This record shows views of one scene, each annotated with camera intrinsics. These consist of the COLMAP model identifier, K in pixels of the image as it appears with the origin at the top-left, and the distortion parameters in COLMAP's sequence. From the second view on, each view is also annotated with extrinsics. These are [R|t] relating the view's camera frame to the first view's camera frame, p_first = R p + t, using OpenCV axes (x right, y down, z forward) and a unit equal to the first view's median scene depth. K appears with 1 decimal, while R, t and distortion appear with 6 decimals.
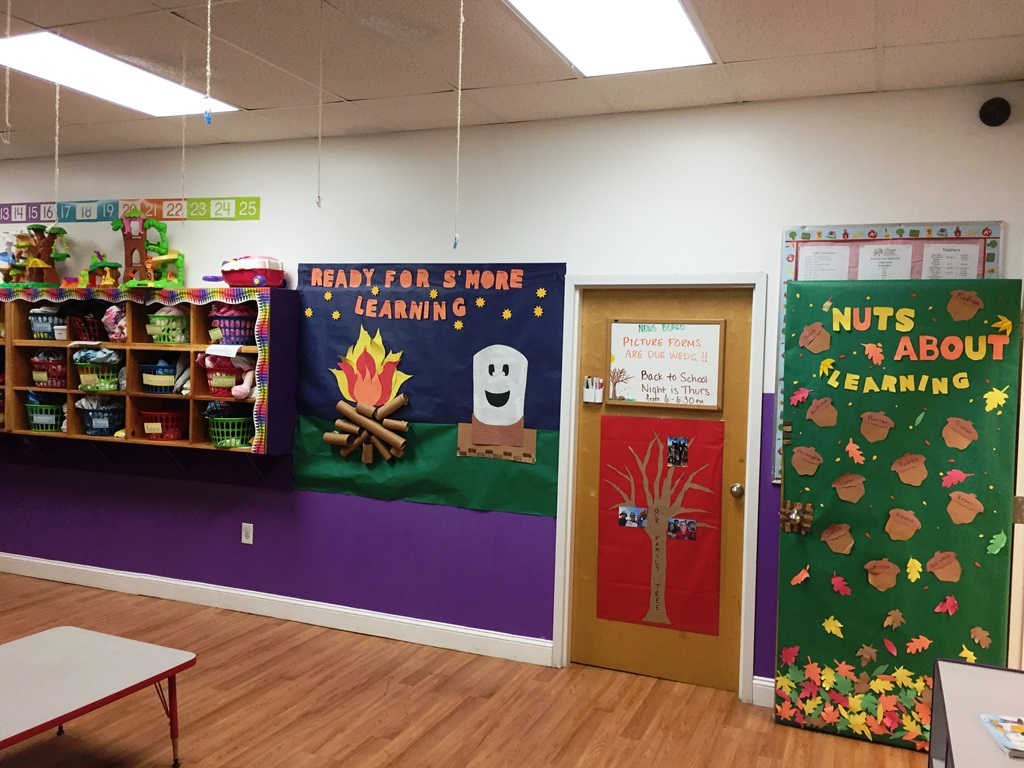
lens RADIAL K [[876.8, 0, 511.6], [0, 876.8, 377.2], [0, 0, 1]] dist [0.067728, -0.079229]
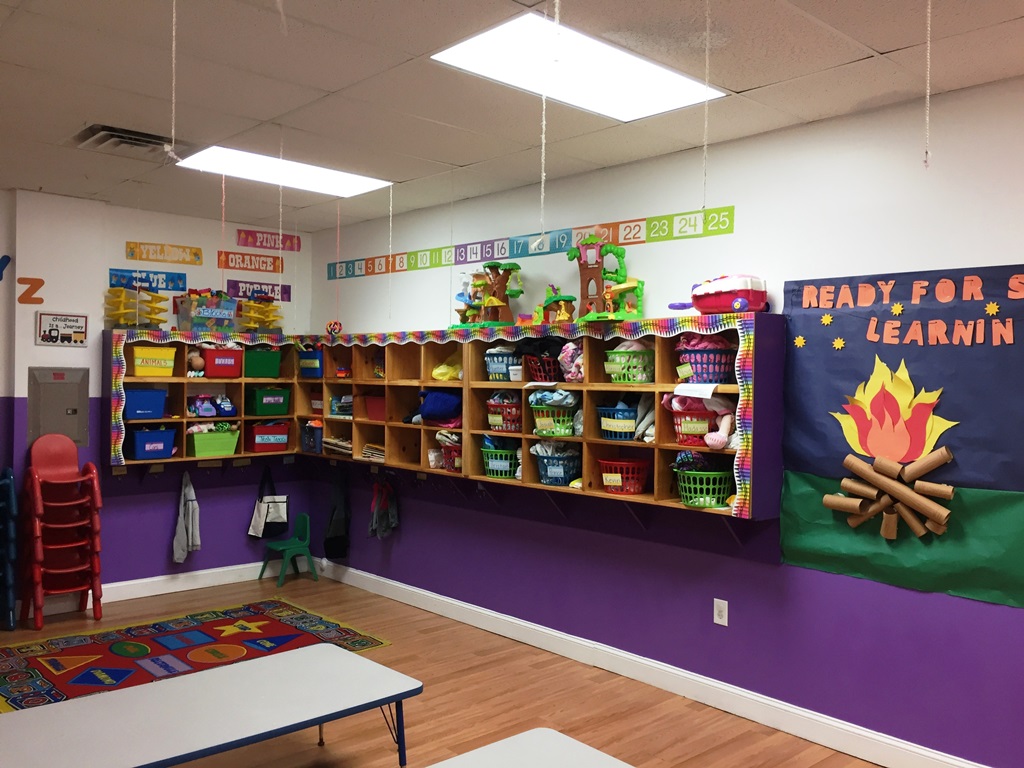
lens RADIAL K [[876.8, 0, 512.9], [0, 876.8, 388.6], [0, 0, 1]] dist [0.067728, -0.079229]
pose [[0.908876, -0.010212, -0.416942, -0.134293], [-0.003444, 0.999482, -0.031986, -0.004671], [0.417053, 0.030507, 0.908370, 0.169091]]
